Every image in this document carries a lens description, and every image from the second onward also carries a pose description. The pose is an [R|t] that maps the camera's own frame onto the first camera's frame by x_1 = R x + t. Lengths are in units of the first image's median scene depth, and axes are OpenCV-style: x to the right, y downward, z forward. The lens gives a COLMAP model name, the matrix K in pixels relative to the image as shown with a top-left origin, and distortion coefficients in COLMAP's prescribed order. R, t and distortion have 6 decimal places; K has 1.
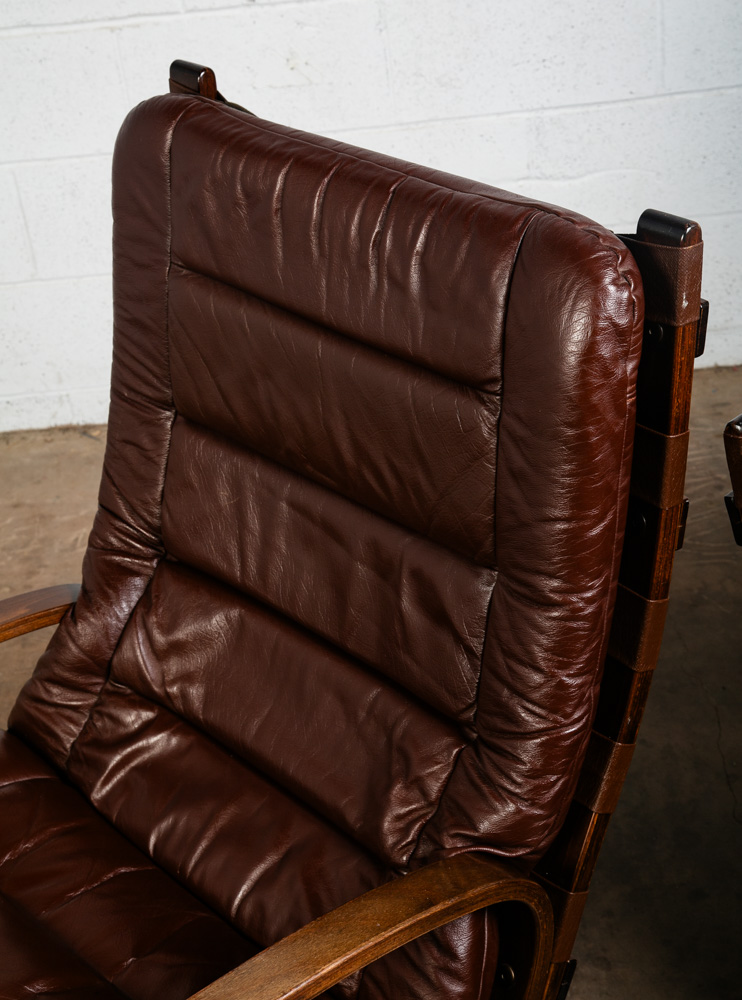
lens RADIAL K [[1891.6, 0, 372.0], [0, 1891.6, 453.7], [0, 0, 1]] dist [0.209596, 0.000000]
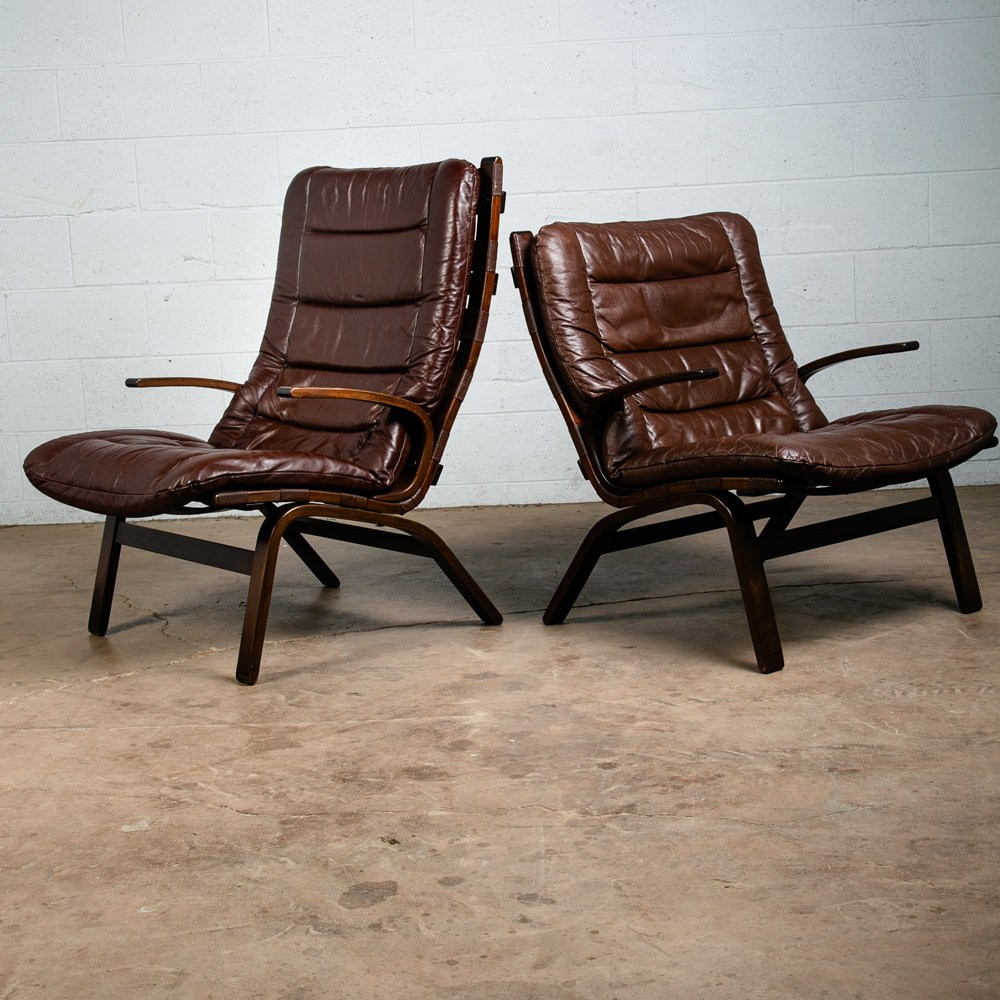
lens RADIAL K [[1835.9, 0, 501.7], [0, 1835.9, 502.1], [0, 0, 1]] dist [0.062557, 0.000000]
pose [[0.997340, 0.072008, -0.011316, 0.177594], [-0.070984, 0.924168, -0.375332, 0.989891], [-0.016569, 0.375137, 0.926821, -0.939200]]
